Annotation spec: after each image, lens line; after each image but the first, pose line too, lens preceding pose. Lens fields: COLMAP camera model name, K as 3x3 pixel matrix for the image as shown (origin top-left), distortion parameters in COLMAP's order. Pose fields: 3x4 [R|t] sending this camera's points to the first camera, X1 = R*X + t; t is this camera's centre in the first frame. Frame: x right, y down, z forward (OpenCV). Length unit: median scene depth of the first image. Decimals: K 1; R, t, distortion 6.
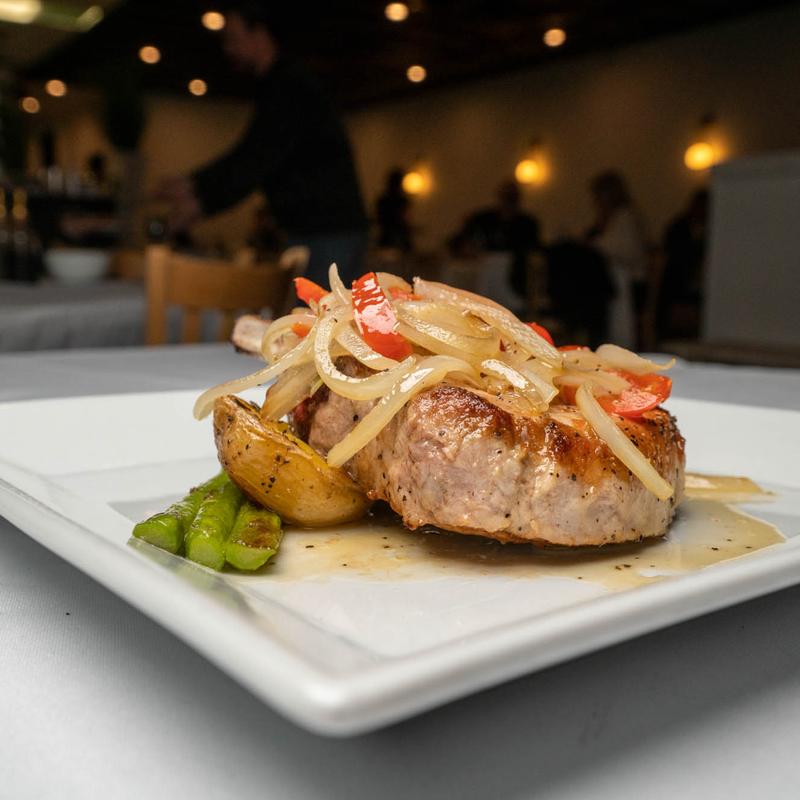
lens RADIAL K [[917.1, 0, 388.9], [0, 917.1, 399.7], [0, 0, 1]] dist [0.049418, 0.007433]
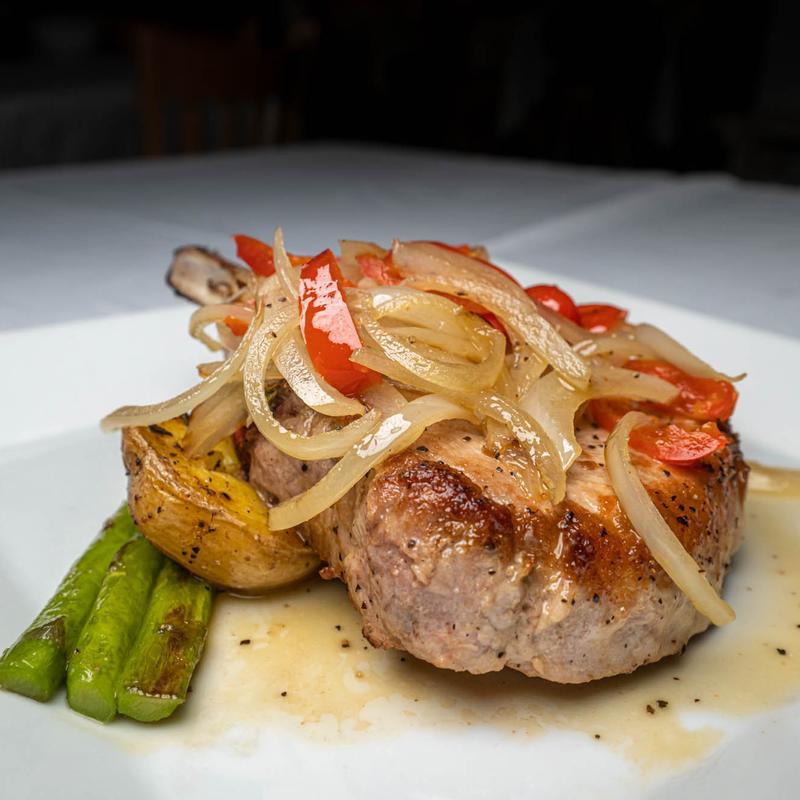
lens RADIAL K [[917.1, 0, 388.9], [0, 917.1, 399.7], [0, 0, 1]] dist [0.049418, 0.007433]
pose [[0.999559, 0.002564, -0.029598, 0.059214], [0.004908, 0.968333, 0.249614, -0.241020], [0.029301, -0.249649, 0.967893, 0.330490]]
